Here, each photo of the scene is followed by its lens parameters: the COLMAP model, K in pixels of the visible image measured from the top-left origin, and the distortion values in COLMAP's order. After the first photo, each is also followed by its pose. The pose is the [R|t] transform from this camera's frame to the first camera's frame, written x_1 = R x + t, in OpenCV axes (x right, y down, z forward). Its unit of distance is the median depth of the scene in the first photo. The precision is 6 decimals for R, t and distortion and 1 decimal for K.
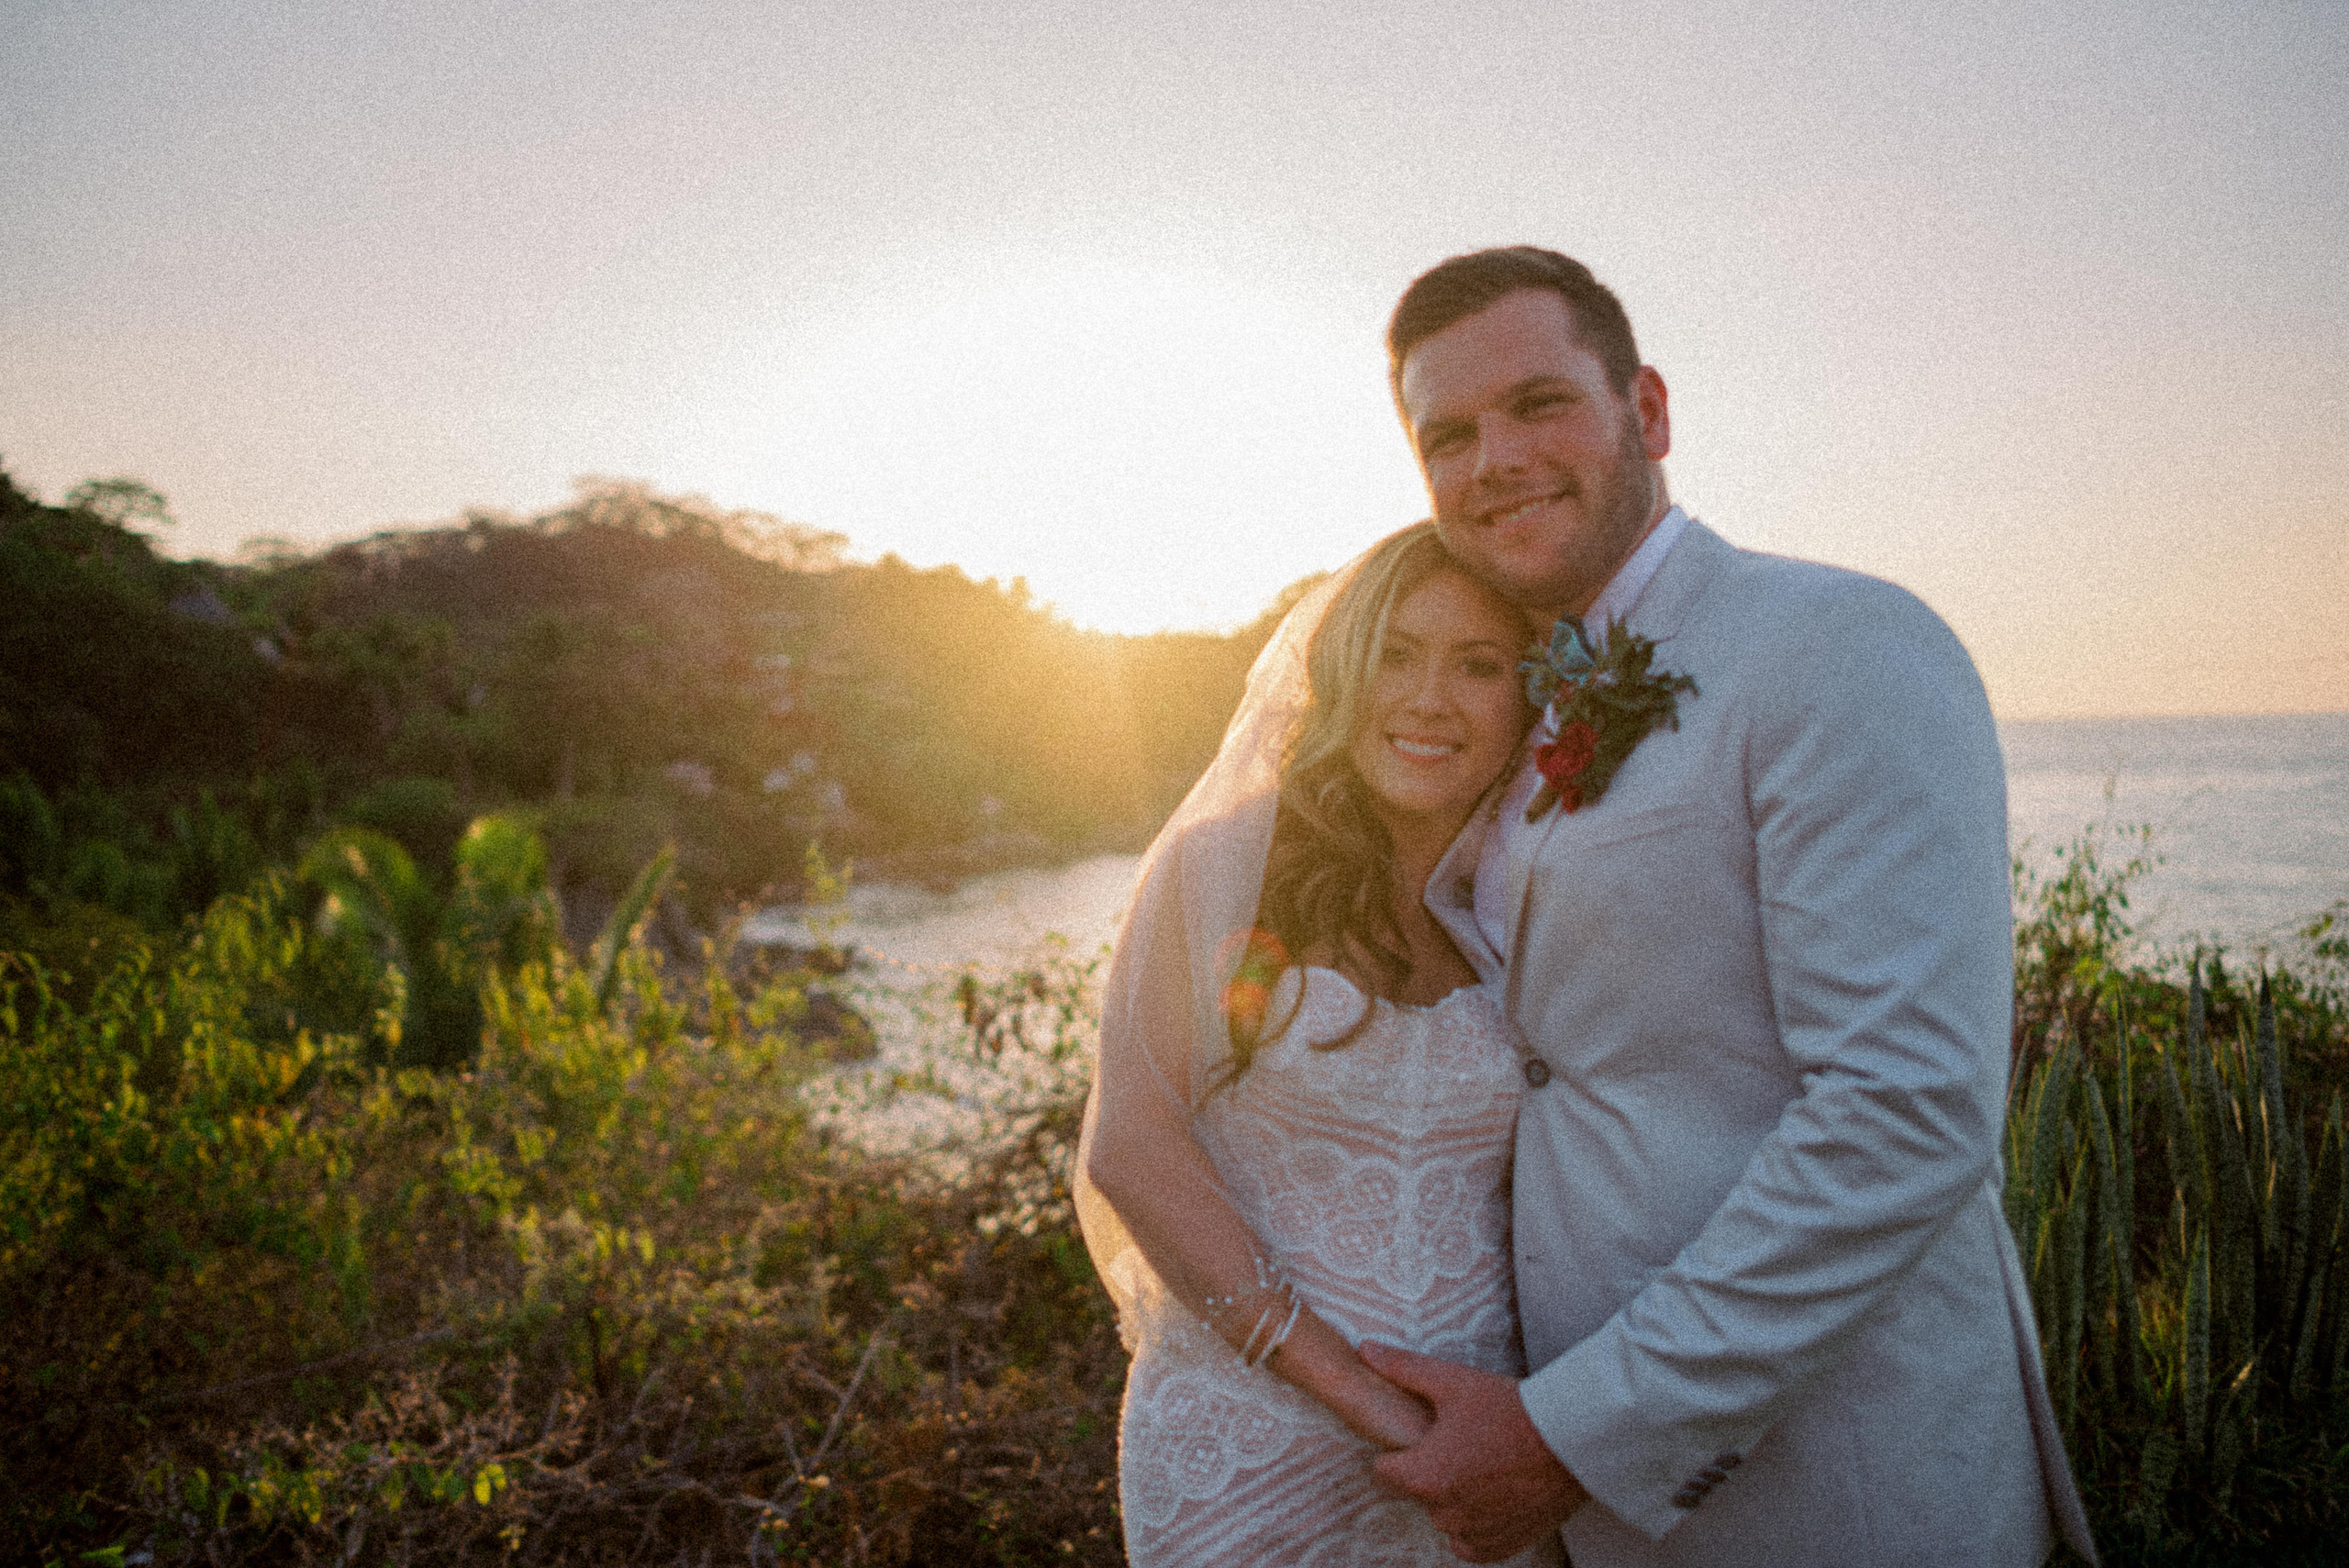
lens RADIAL K [[1895.4, 0, 1174.5], [0, 1895.4, 784.0], [0, 0, 1]] dist [-0.070108, 0.060732]
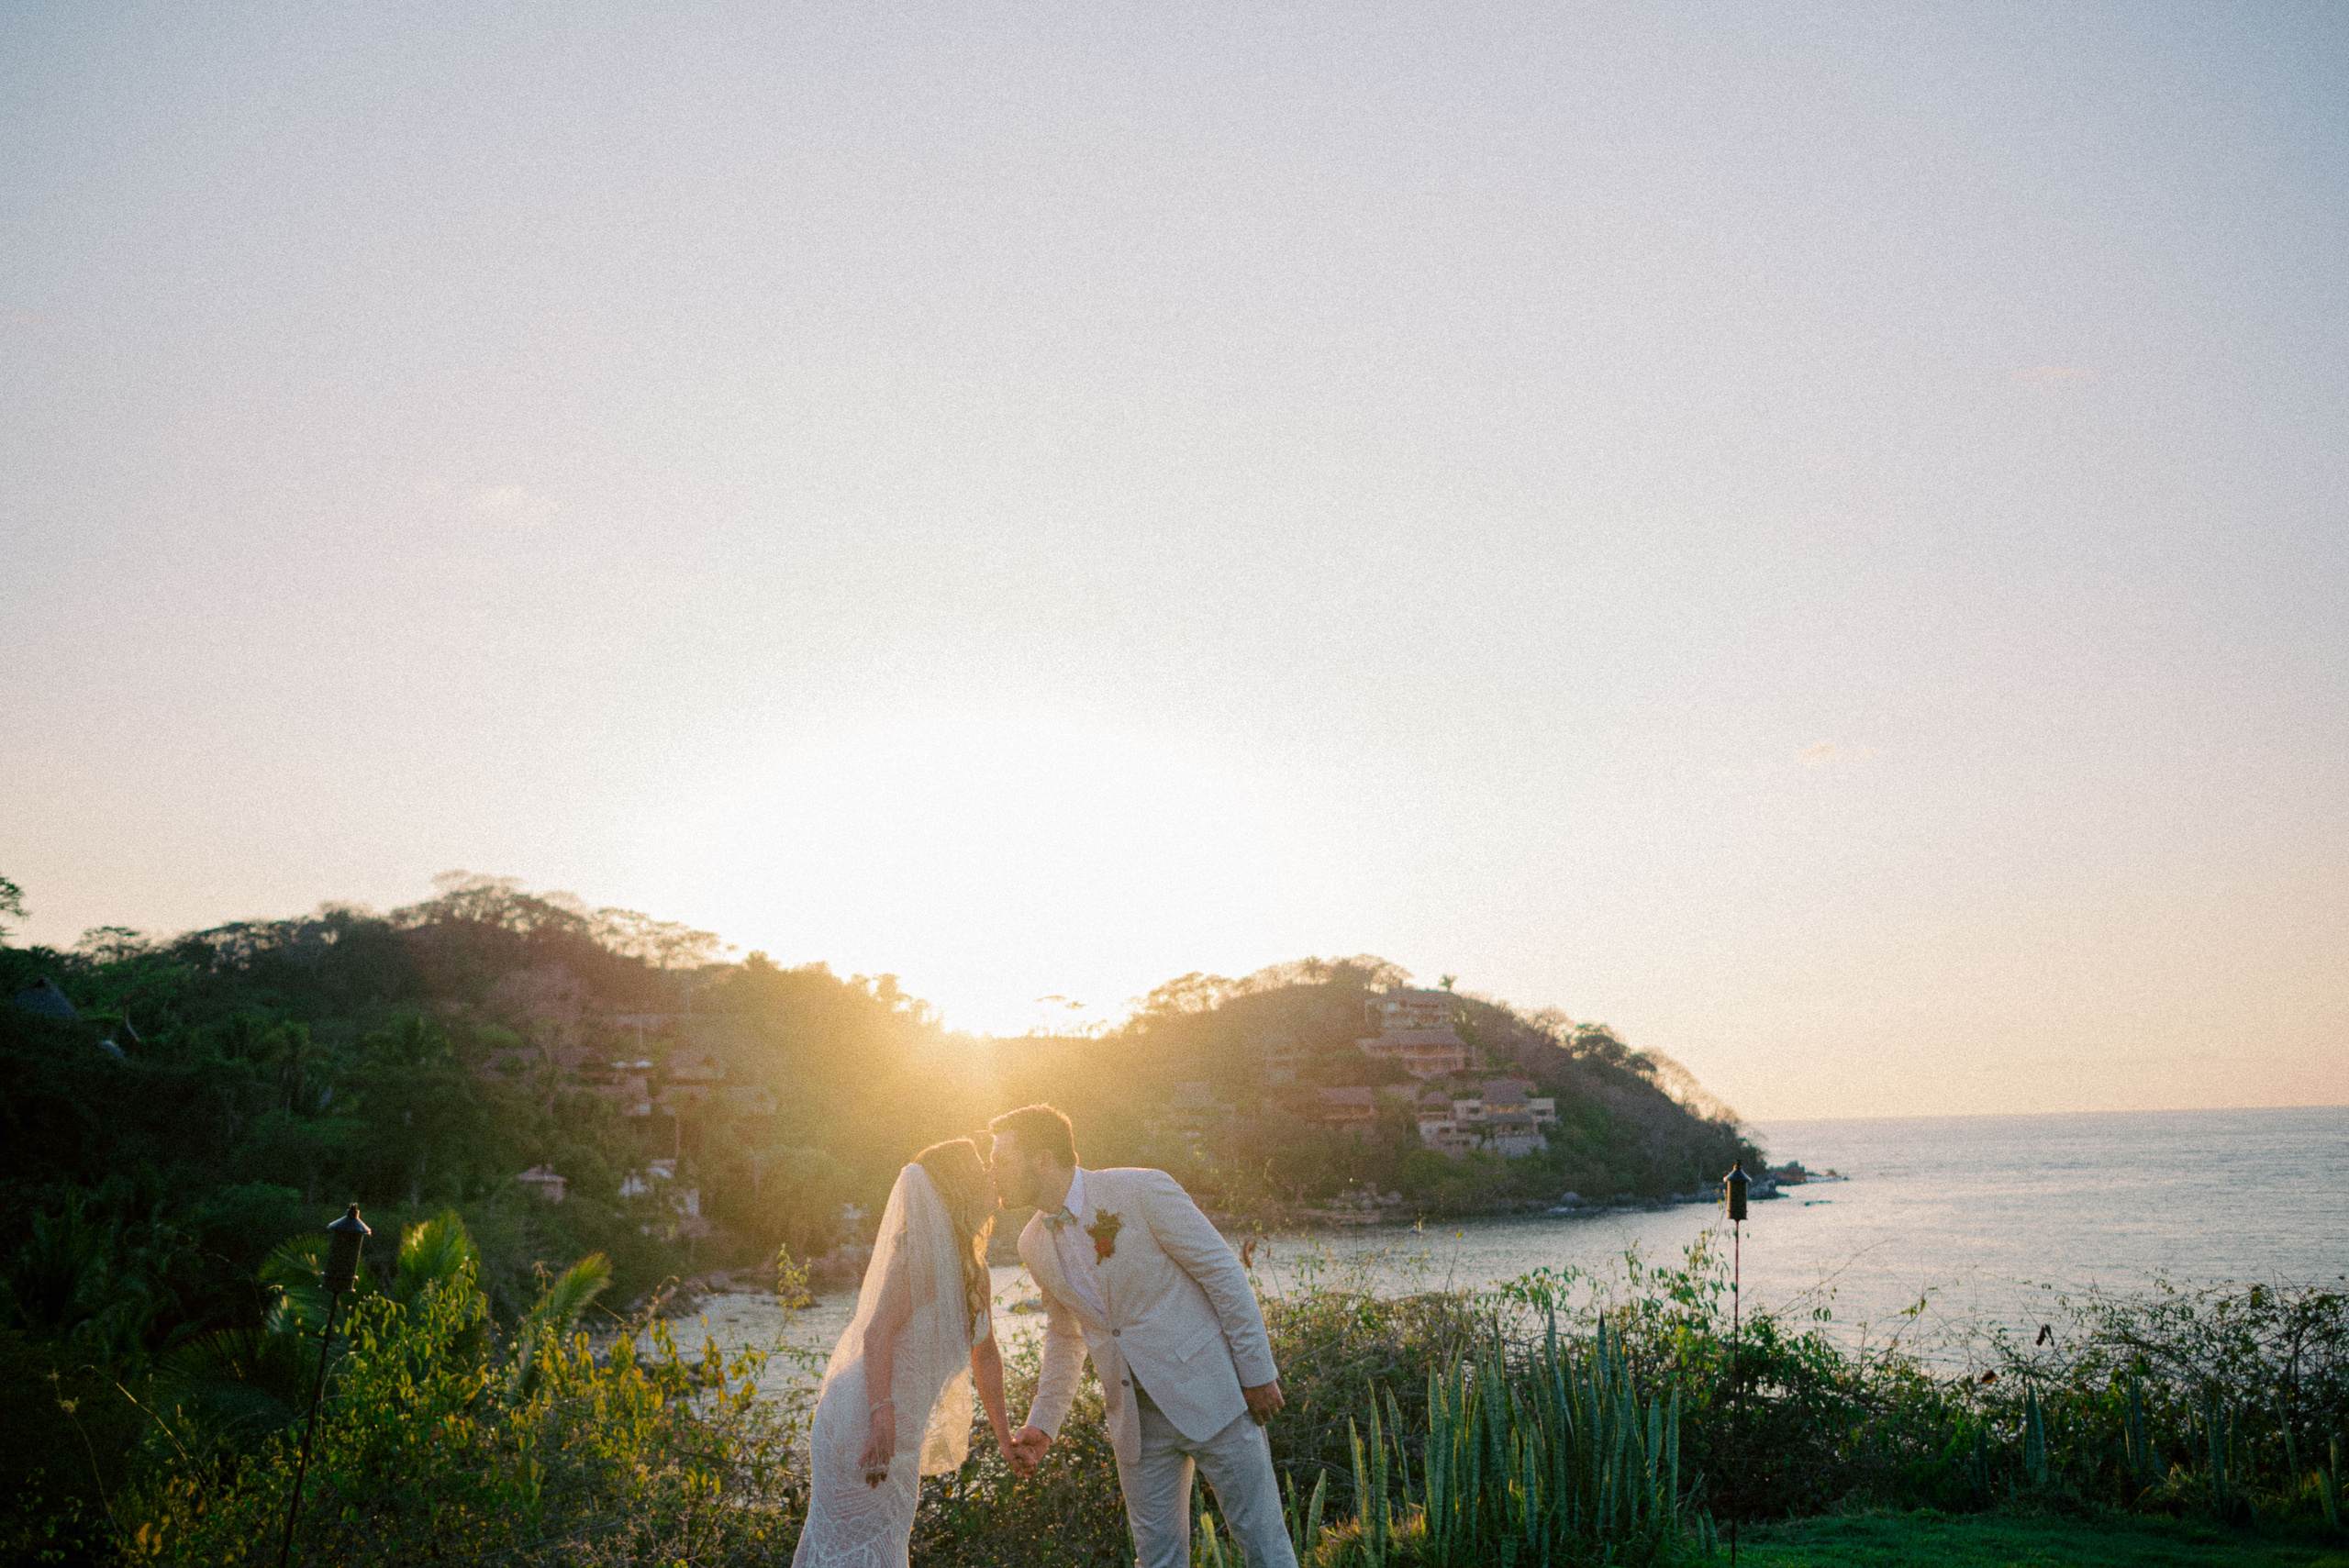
lens RADIAL K [[1891.9, 0, 1174.5], [0, 1891.9, 770.6], [0, 0, 1]] dist [-0.039187, -0.007616]
pose [[0.997696, 0.012097, 0.066754, -0.002488], [0.002686, 0.976159, -0.217041, -0.015725], [-0.067788, 0.216720, 0.973877, -0.776372]]
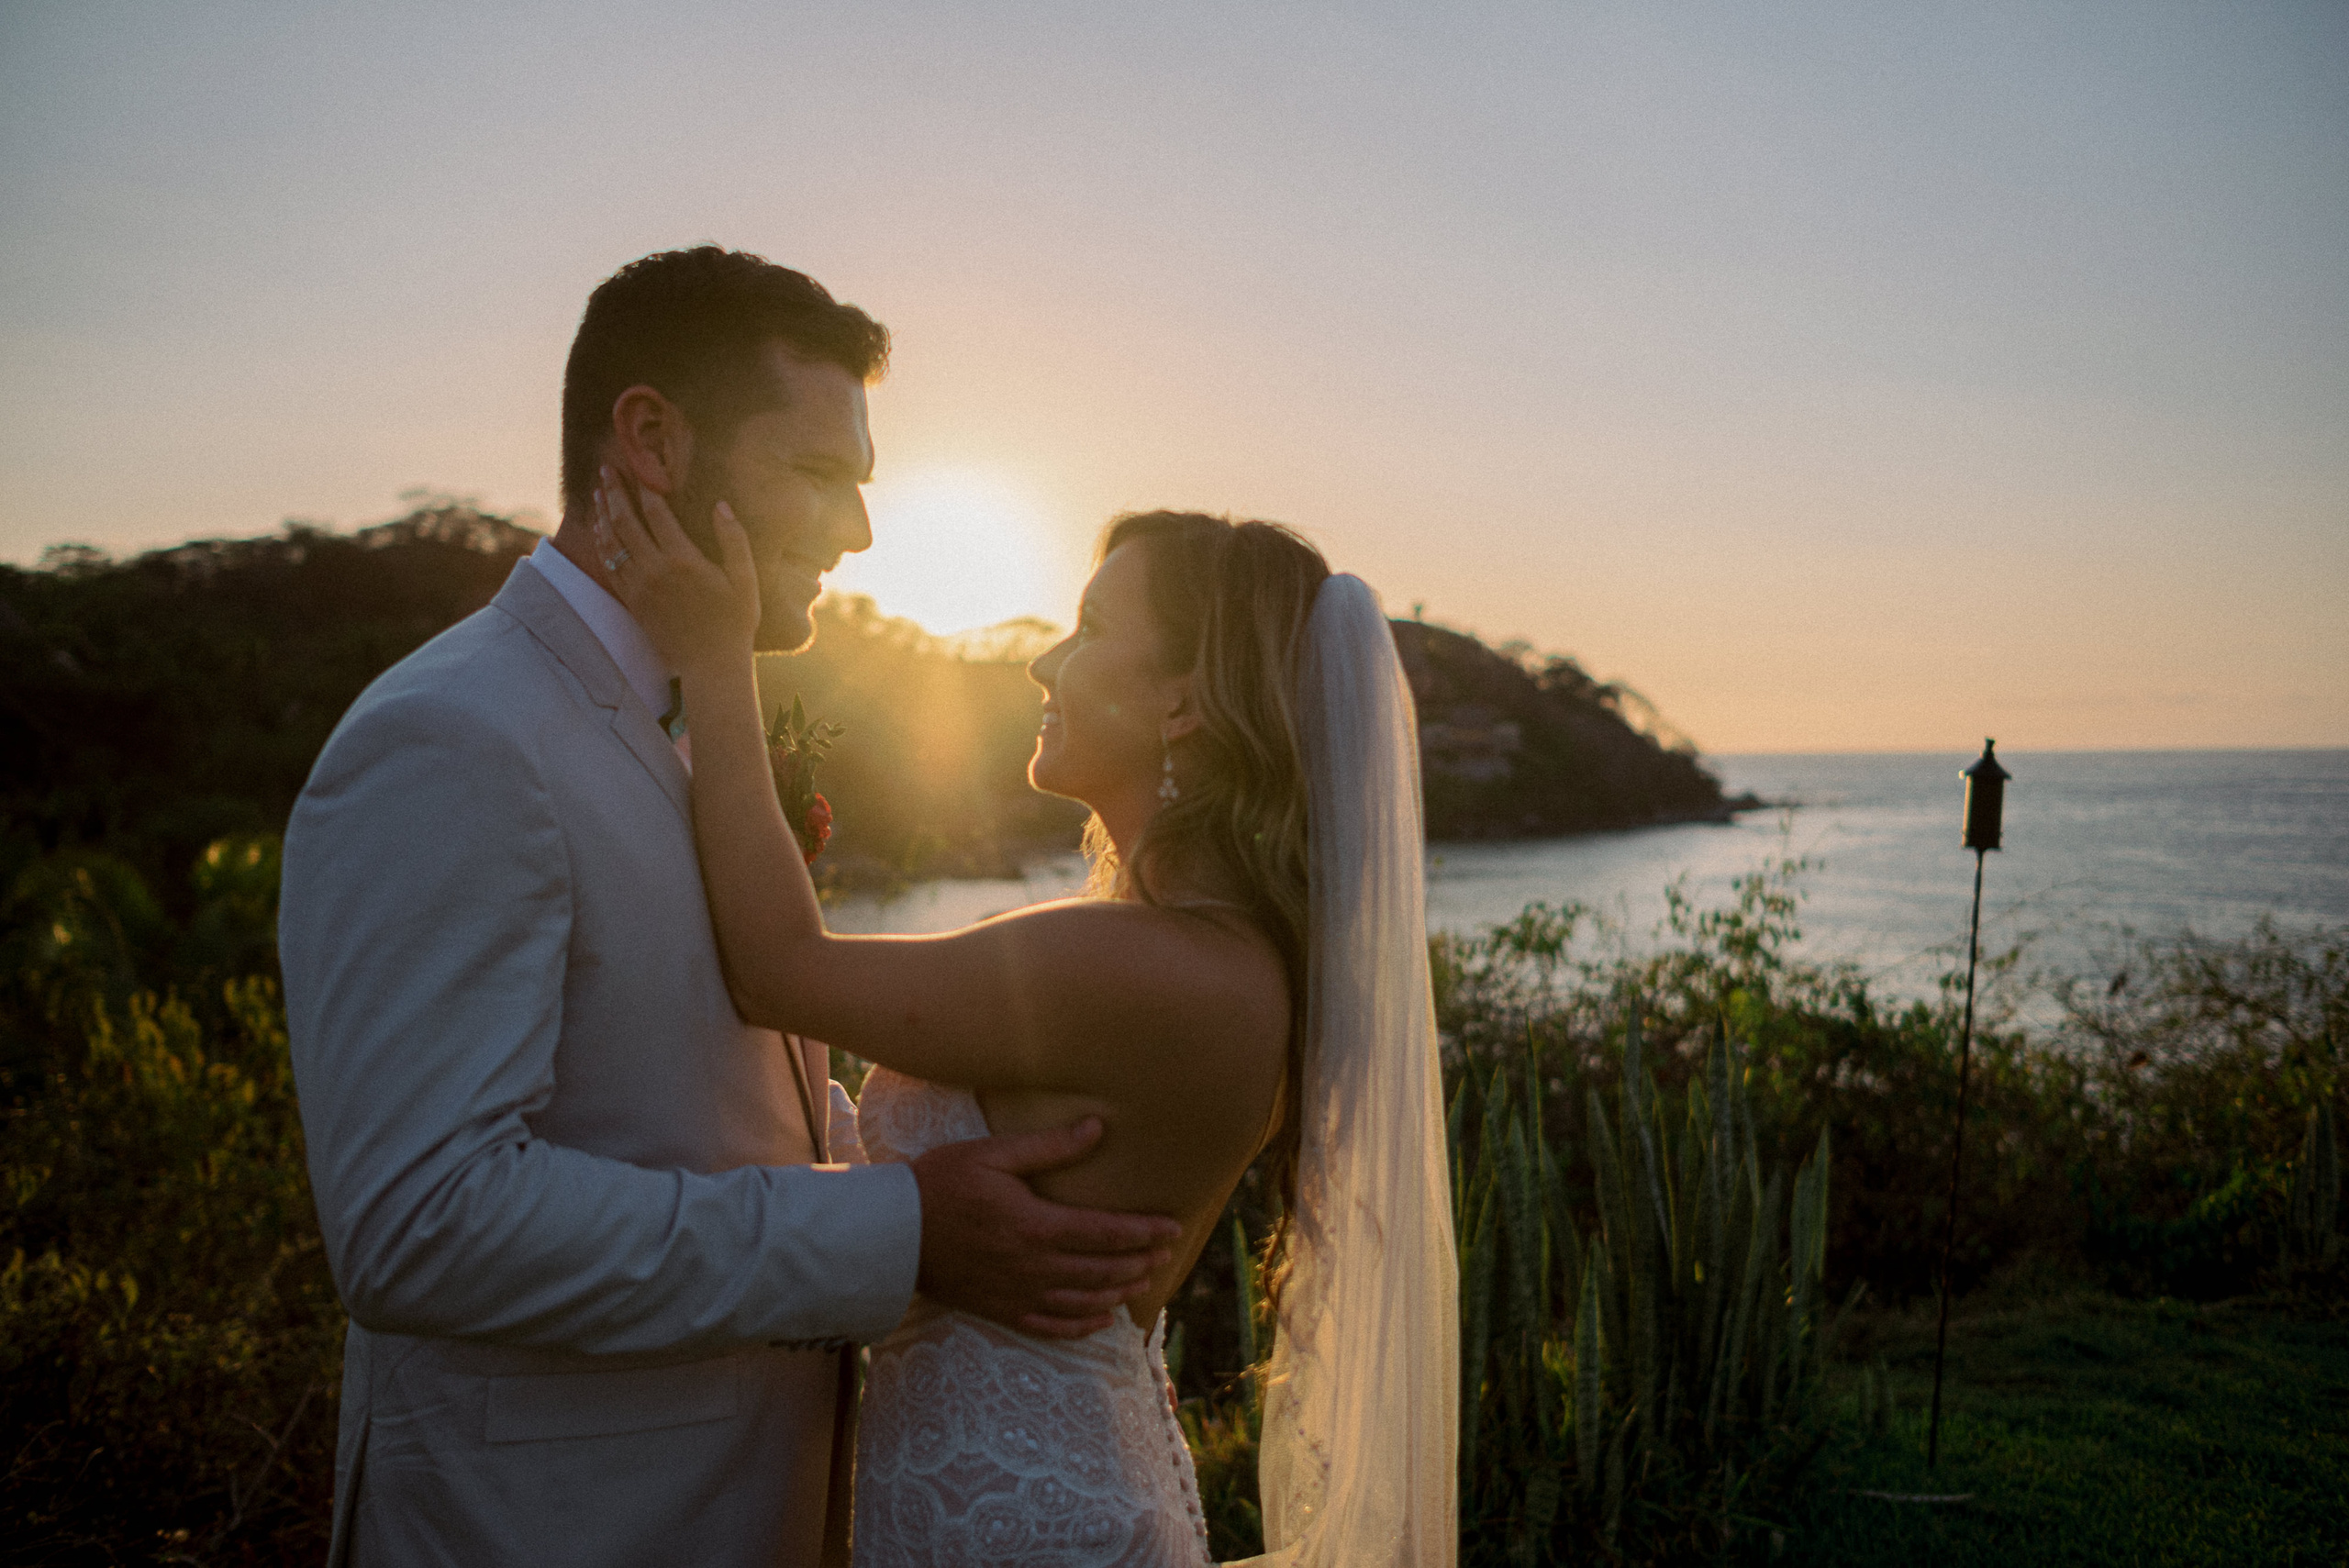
lens RADIAL K [[1891.9, 0, 1174.5], [0, 1891.9, 770.6], [0, 0, 1]] dist [-0.039187, -0.007616]
pose [[0.996434, 0.009567, 0.083829, 0.148234], [-0.007831, 0.999748, -0.021017, -0.003698], [-0.084009, 0.020285, 0.996259, -0.002172]]
